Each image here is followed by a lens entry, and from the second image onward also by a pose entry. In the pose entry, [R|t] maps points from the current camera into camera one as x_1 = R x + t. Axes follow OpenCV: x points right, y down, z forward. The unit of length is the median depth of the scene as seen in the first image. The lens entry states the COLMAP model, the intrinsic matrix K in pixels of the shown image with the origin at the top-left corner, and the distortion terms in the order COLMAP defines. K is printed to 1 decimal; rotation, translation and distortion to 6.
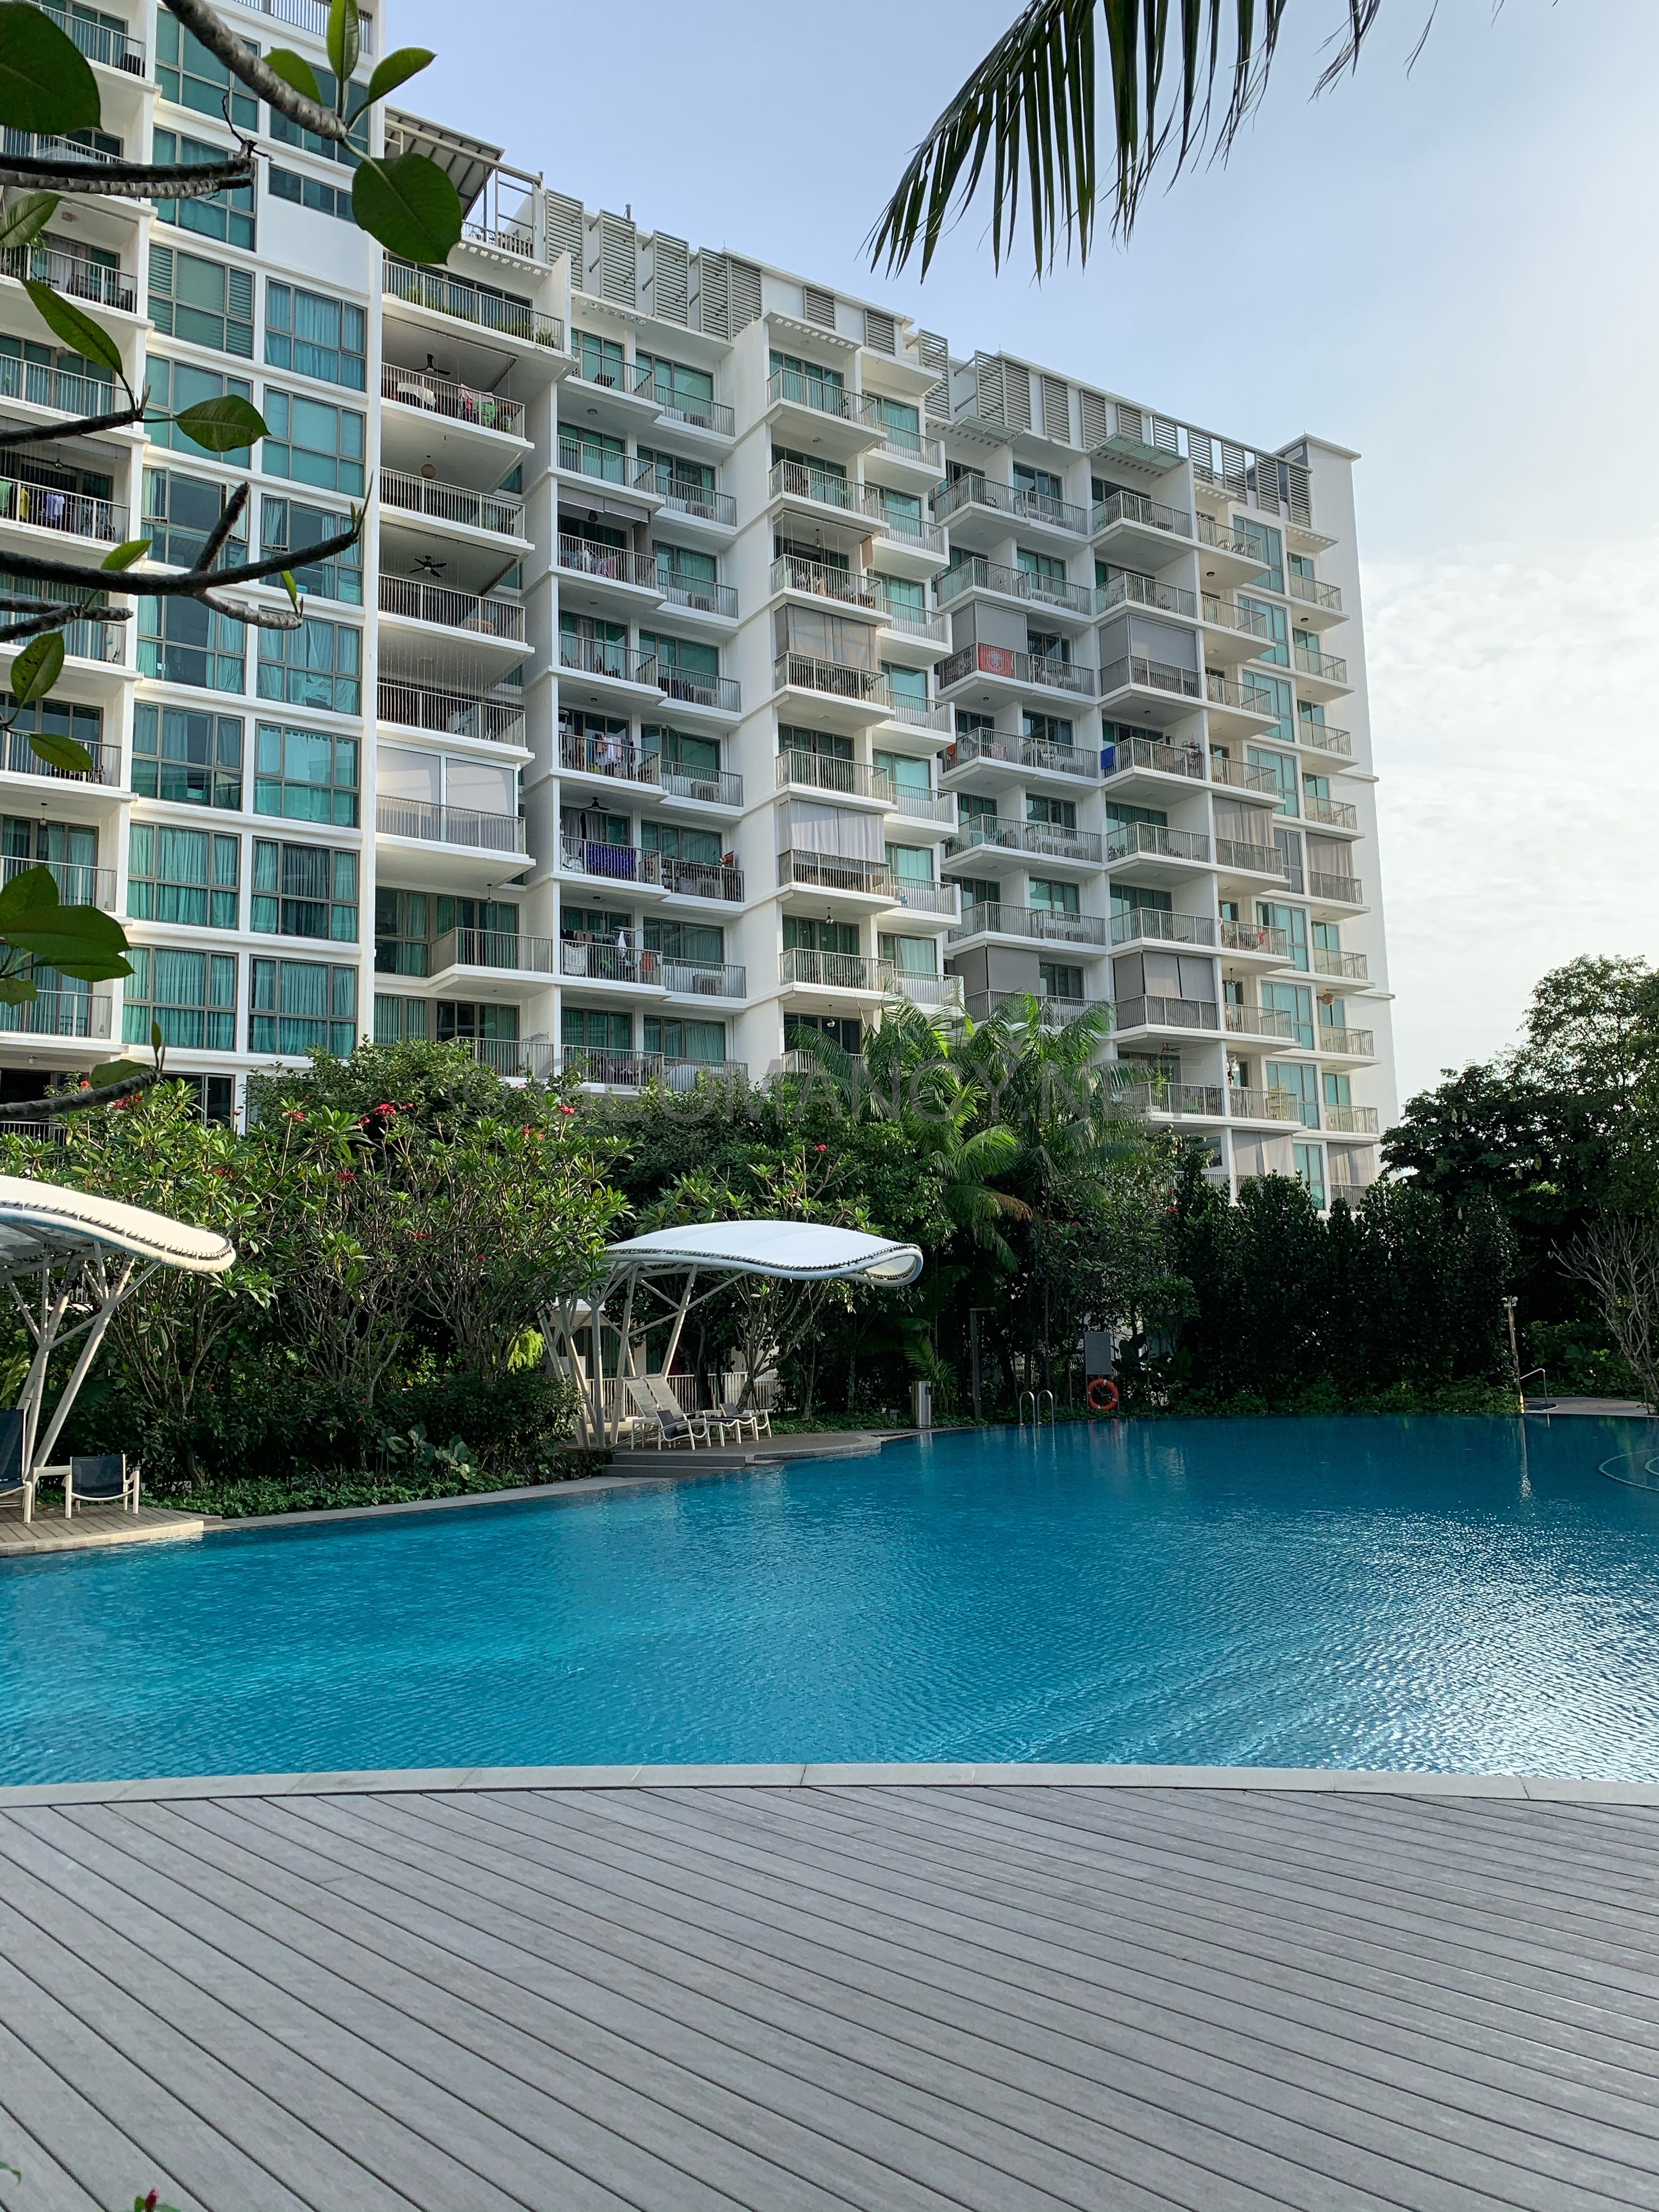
lens RADIAL K [[1664.9, 0, 827.7], [0, 1664.9, 1119.3], [0, 0, 1]] dist [-0.001503, -0.004447]
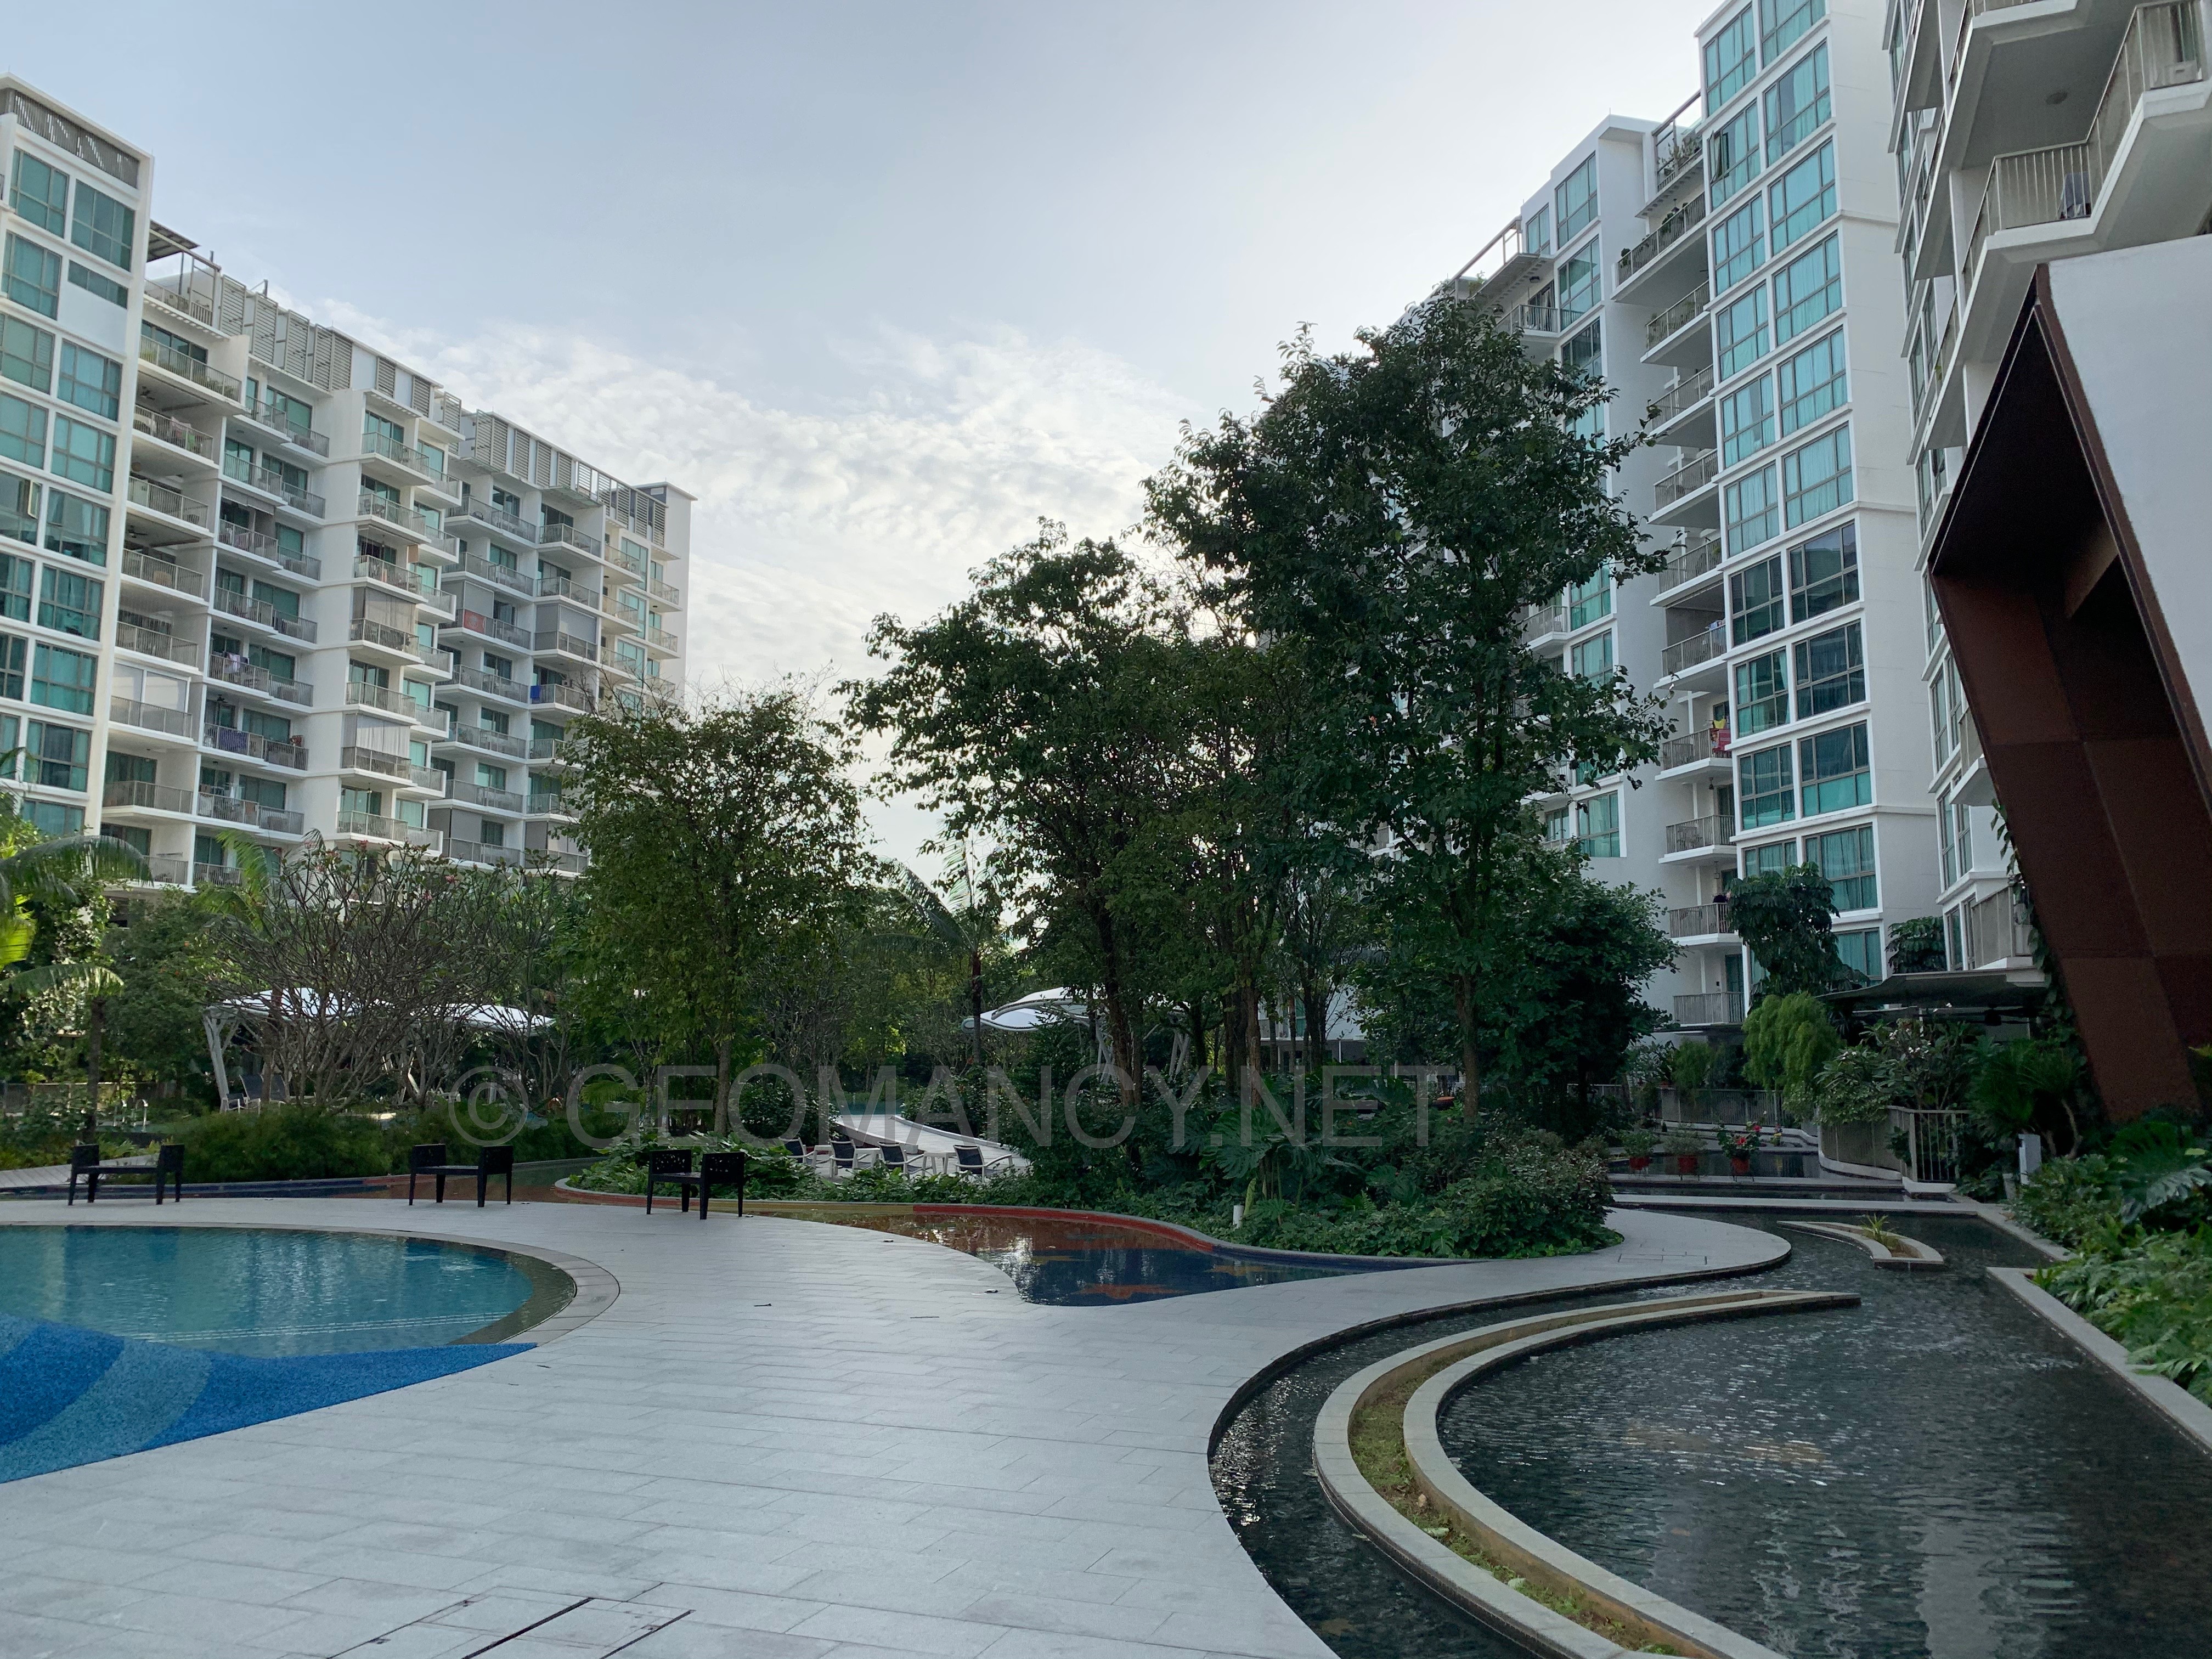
lens RADIAL K [[1664.9, 0, 1106.0], [0, 1664.9, 829.5], [0, 0, 1]] dist [-0.001503, -0.004447]
pose [[0.791855, 0.107709, 0.601136, -0.364352], [-0.095834, 0.994045, -0.051871, -0.066349], [-0.603143, -0.016535, 0.797461, -0.620178]]
